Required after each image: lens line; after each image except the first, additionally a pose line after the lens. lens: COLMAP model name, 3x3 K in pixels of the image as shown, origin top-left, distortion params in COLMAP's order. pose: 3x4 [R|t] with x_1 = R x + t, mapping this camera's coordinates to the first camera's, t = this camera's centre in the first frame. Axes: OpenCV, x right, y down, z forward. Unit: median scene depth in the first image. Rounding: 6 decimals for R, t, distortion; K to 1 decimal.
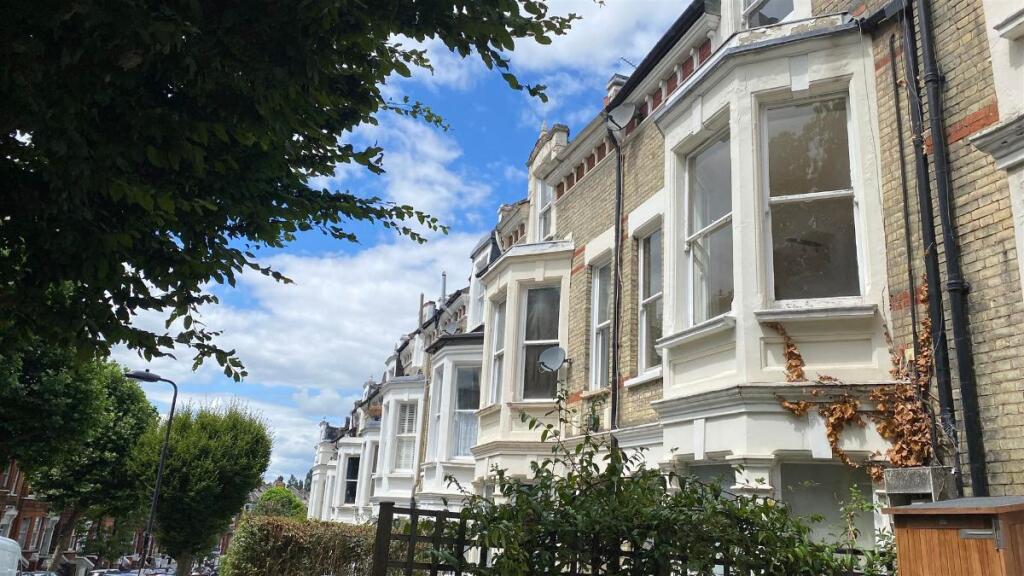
lens RADIAL K [[781.8, 0, 510.5], [0, 781.8, 278.9], [0, 0, 1]] dist [0.054011, -0.025945]
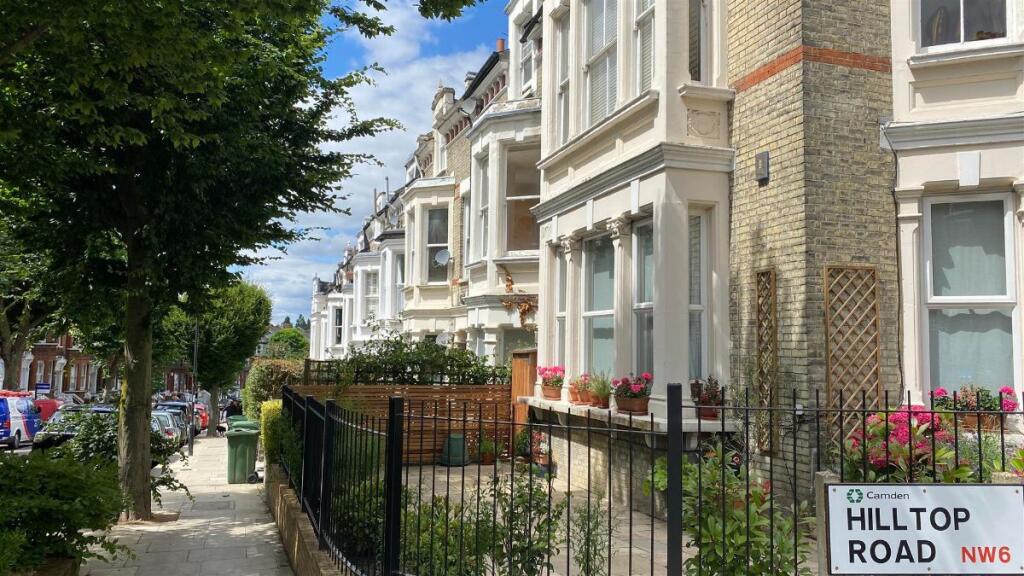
lens RADIAL K [[781.8, 0, 512.9], [0, 781.8, 288.1], [0, 0, 1]] dist [0.054011, -0.025945]
pose [[0.999039, -0.043629, 0.004248, 0.105015], [0.041622, 0.974530, 0.220362, -0.100200], [-0.013754, -0.219973, 0.975409, -0.305899]]
